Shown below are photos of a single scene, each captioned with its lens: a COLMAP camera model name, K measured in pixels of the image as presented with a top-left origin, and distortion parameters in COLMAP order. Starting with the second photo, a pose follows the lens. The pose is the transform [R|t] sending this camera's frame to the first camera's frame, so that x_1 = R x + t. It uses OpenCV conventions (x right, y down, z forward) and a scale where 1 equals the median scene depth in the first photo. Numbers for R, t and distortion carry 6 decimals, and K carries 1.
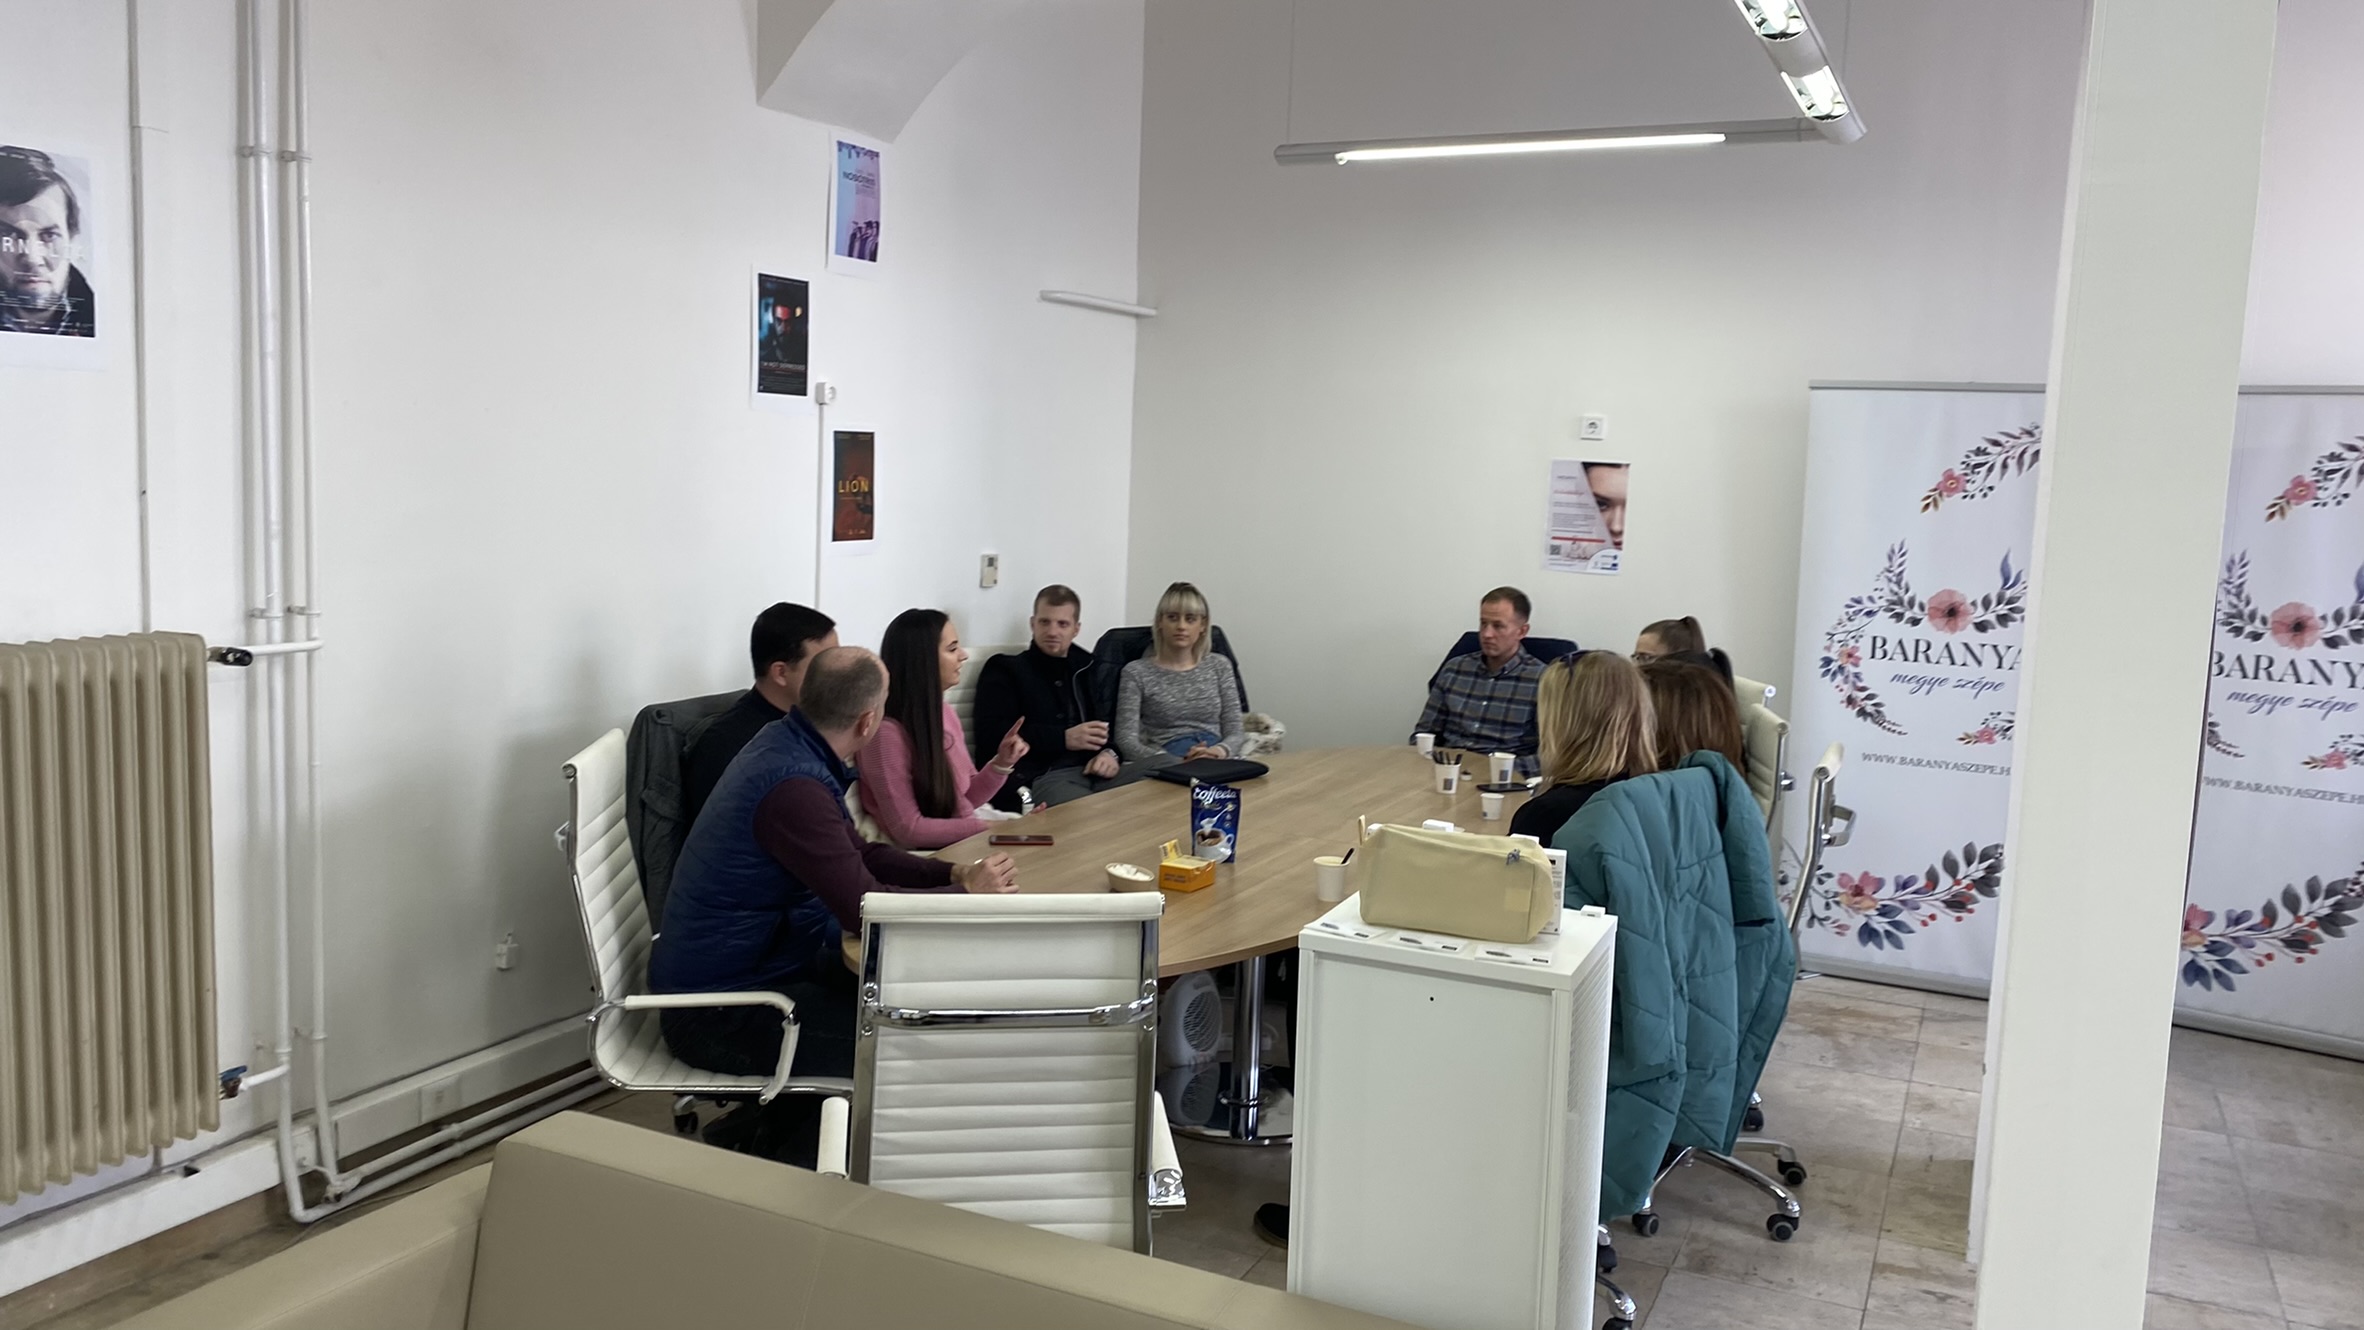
lens RADIAL K [[1759.9, 0, 1182.2], [0, 1759.9, 658.1], [0, 0, 1]] dist [0.010393, -0.013008]
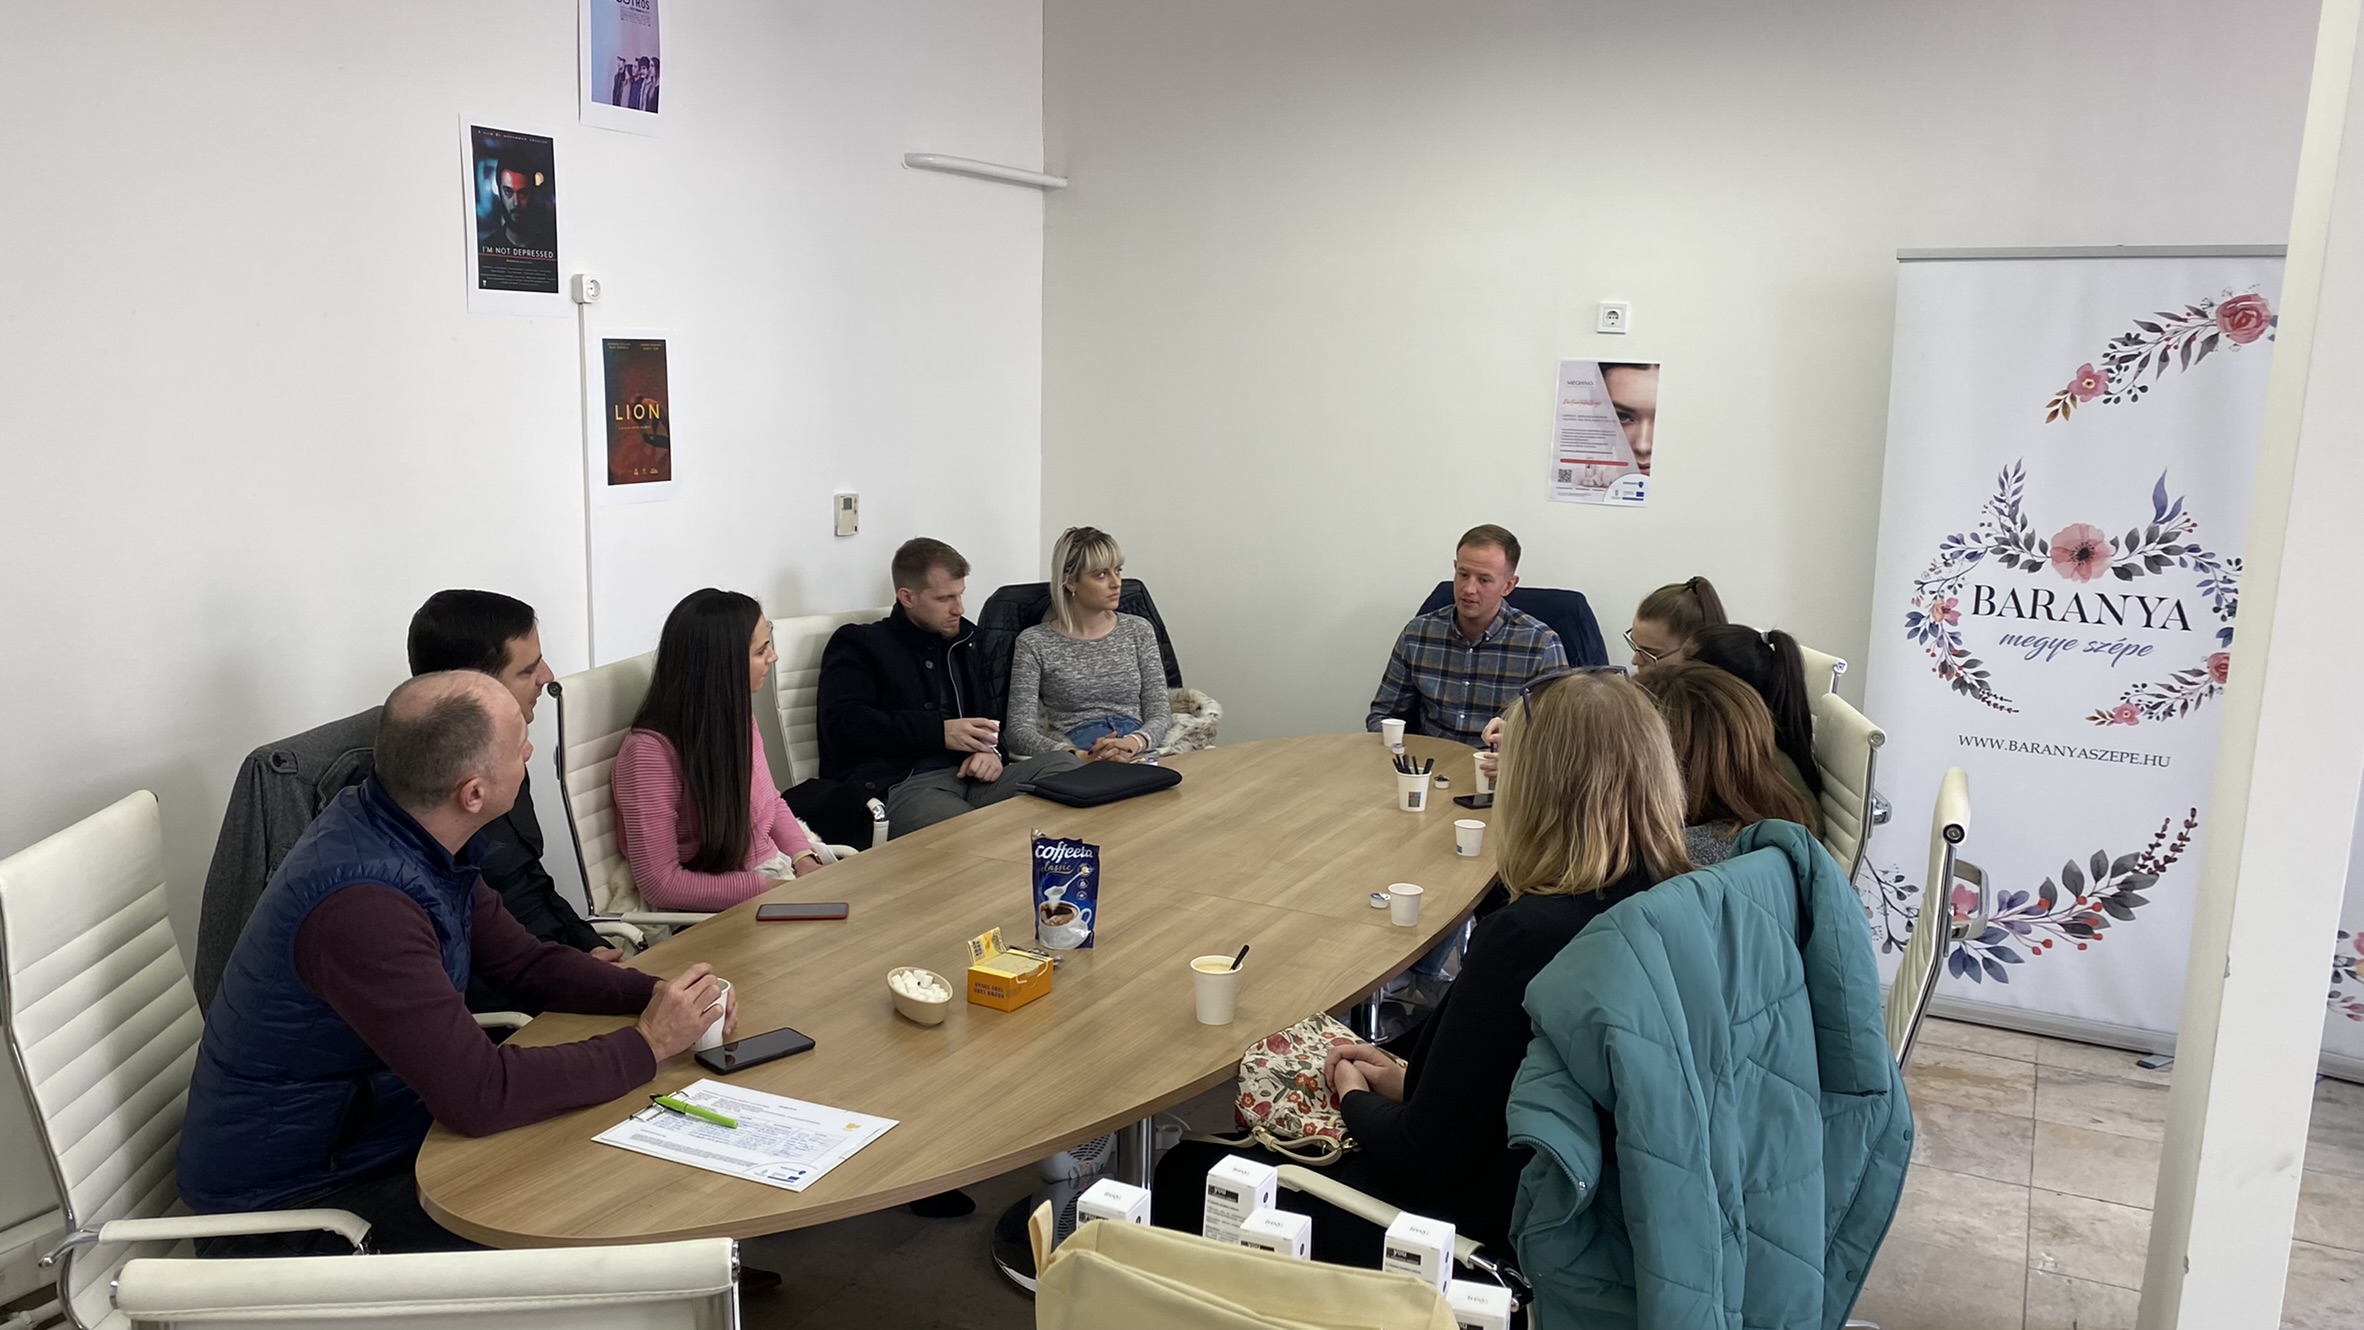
lens RADIAL K [[1777.9, 0, 1161.9], [0, 1777.9, 692.0], [0, 0, 1]] dist [-0.011126, 0.051587]
pose [[0.999607, -0.013267, -0.024688, 0.056131], [0.014965, 0.997439, 0.069942, -0.026242], [0.023696, -0.070284, 0.997246, 0.219269]]
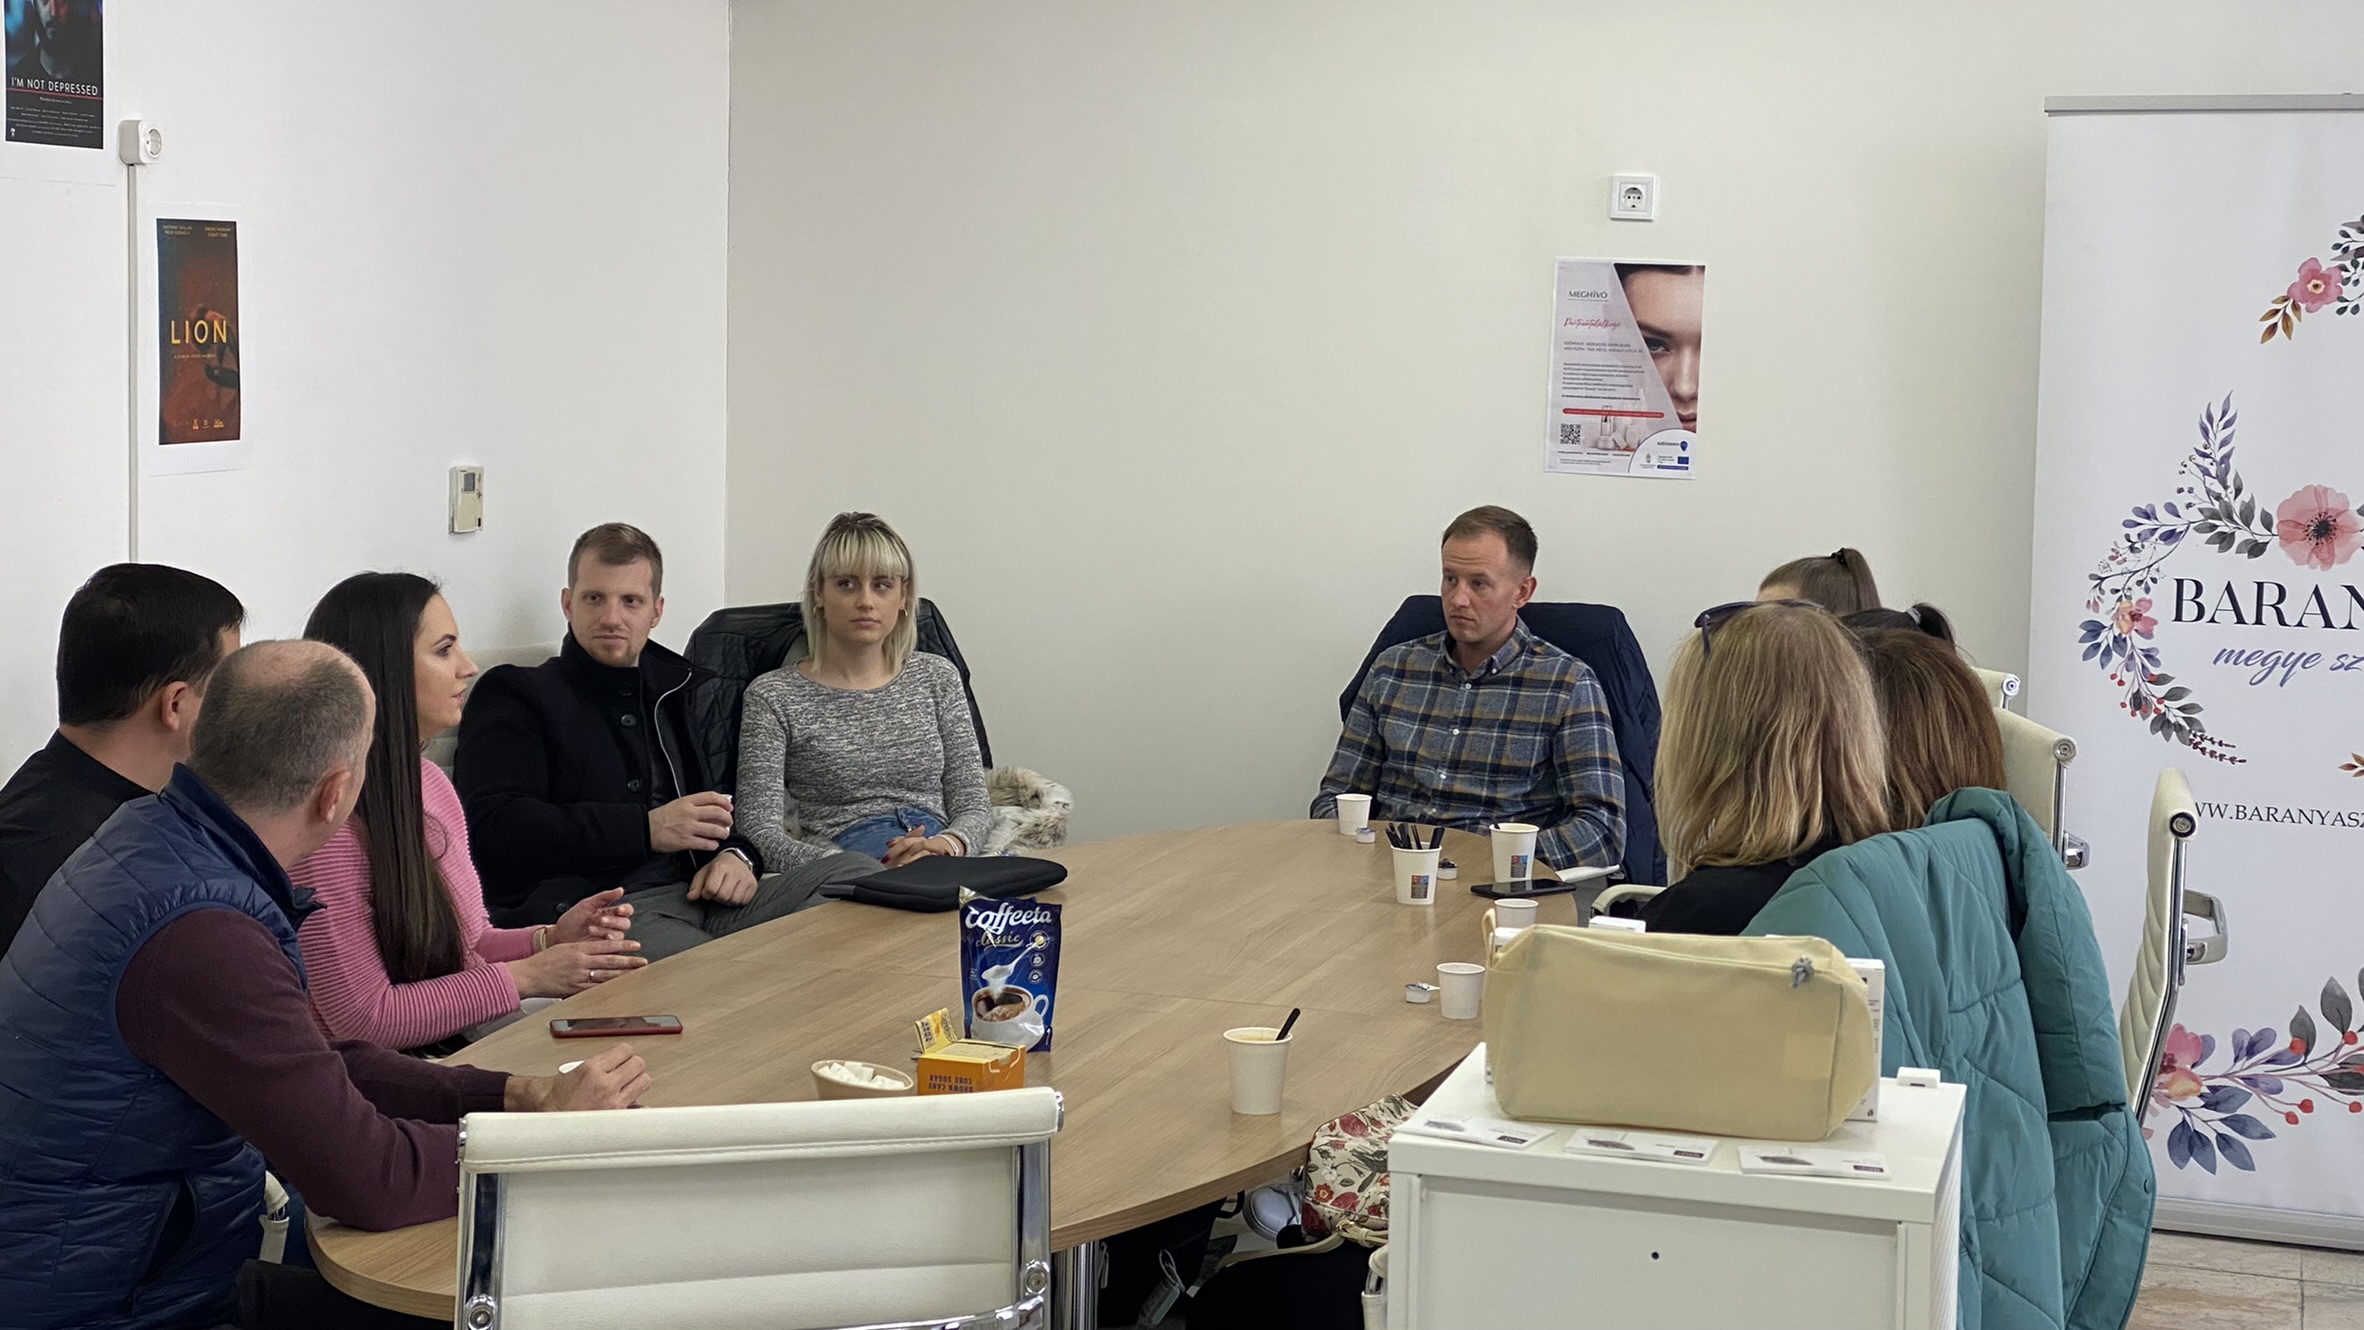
lens RADIAL K [[3465.1, 0, 1173.6], [0, 3465.1, 650.2], [0, 0, 1]] dist [0.035901, 0.421582]
pose [[0.990749, -0.032033, 0.131871, -0.047015], [0.033306, 0.999417, -0.007454, 0.006927], [-0.131555, 0.011777, 0.991239, 0.001117]]
